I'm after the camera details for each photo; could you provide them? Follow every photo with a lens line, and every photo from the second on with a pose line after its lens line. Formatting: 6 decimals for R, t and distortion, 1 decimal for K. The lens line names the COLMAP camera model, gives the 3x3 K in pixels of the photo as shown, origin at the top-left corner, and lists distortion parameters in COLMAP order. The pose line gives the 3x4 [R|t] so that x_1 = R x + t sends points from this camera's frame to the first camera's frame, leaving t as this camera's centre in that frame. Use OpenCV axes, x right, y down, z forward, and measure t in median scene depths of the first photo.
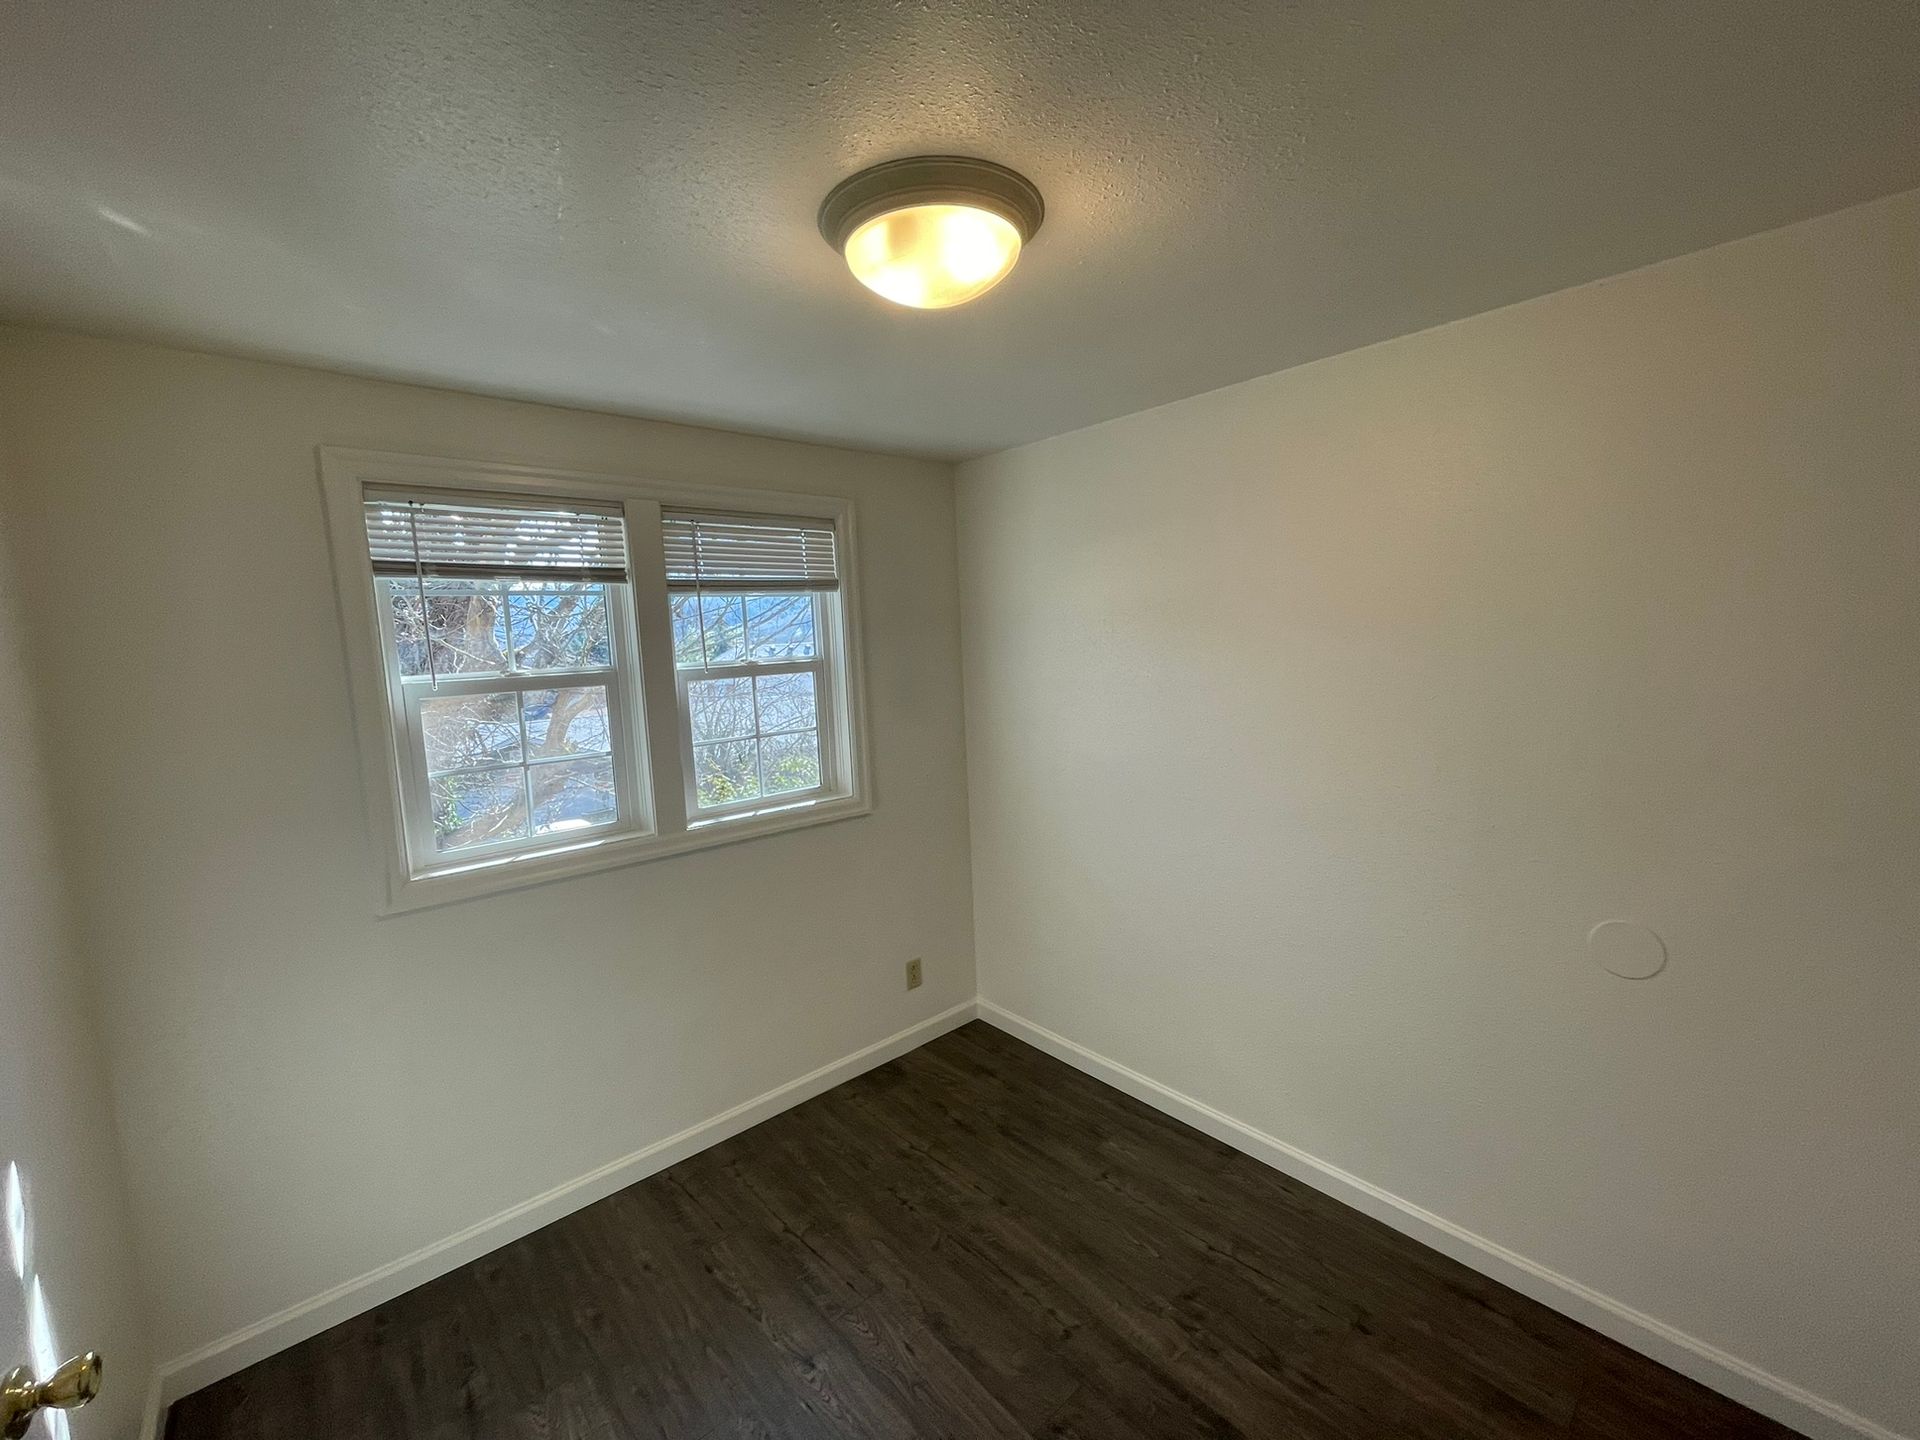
lens RADIAL K [[782.4, 0, 965.1], [0, 782.4, 719.3], [0, 0, 1]] dist [-0.006736, 0.001352]
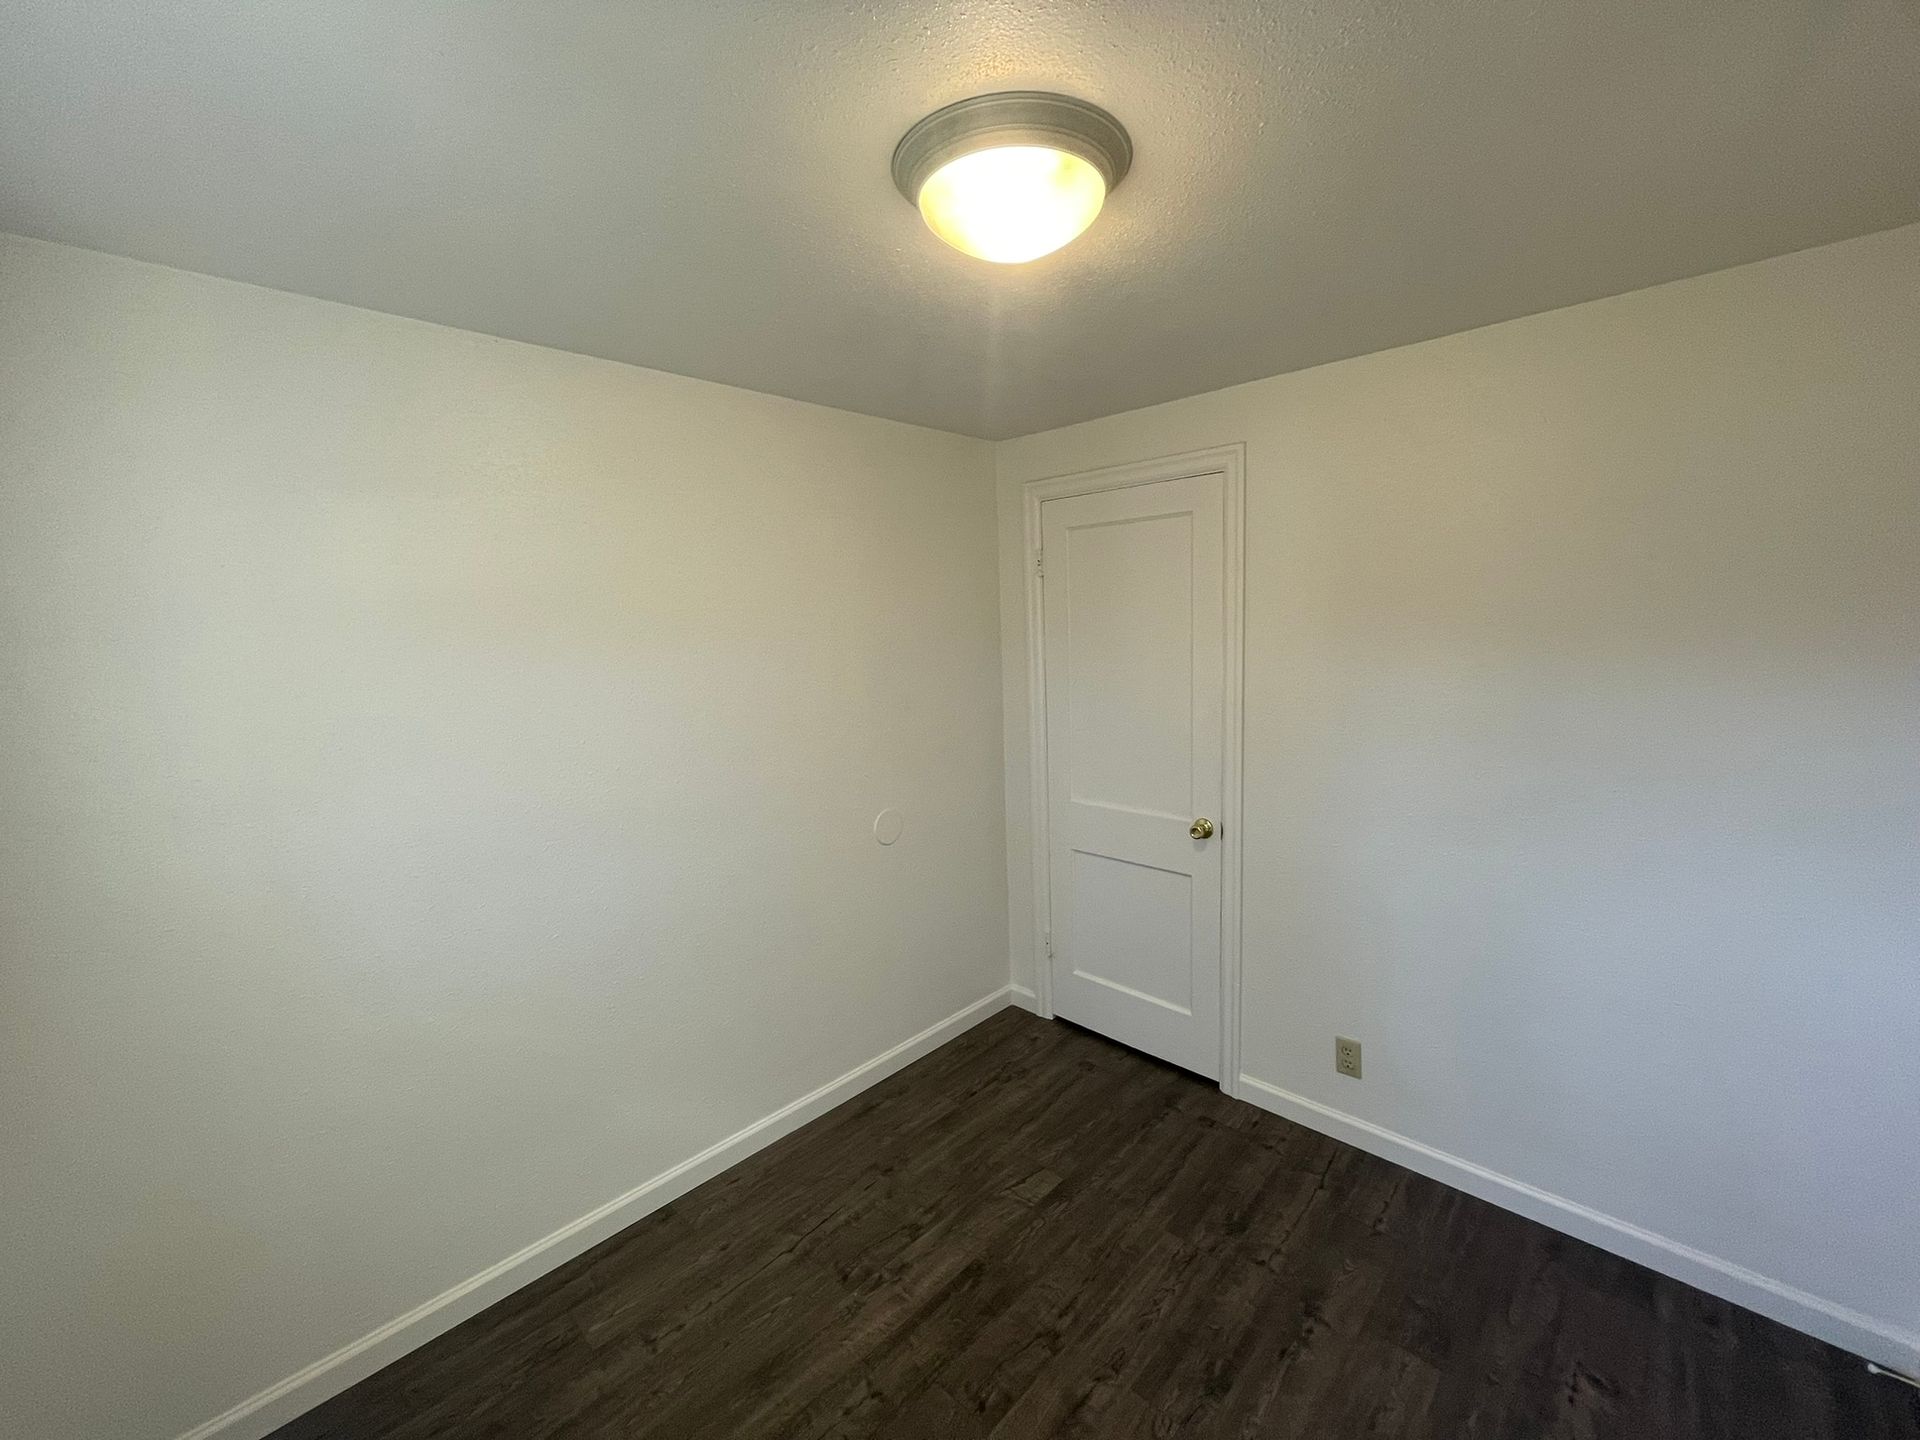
lens RADIAL K [[782.4, 0, 958.1], [0, 782.4, 715.7], [0, 0, 1]] dist [-0.006736, 0.001352]
pose [[-0.088453, -0.071424, 0.993516, -0.698427], [0.142805, 0.986213, 0.083613, -0.048477], [-0.985790, 0.149275, -0.077034, 0.835611]]
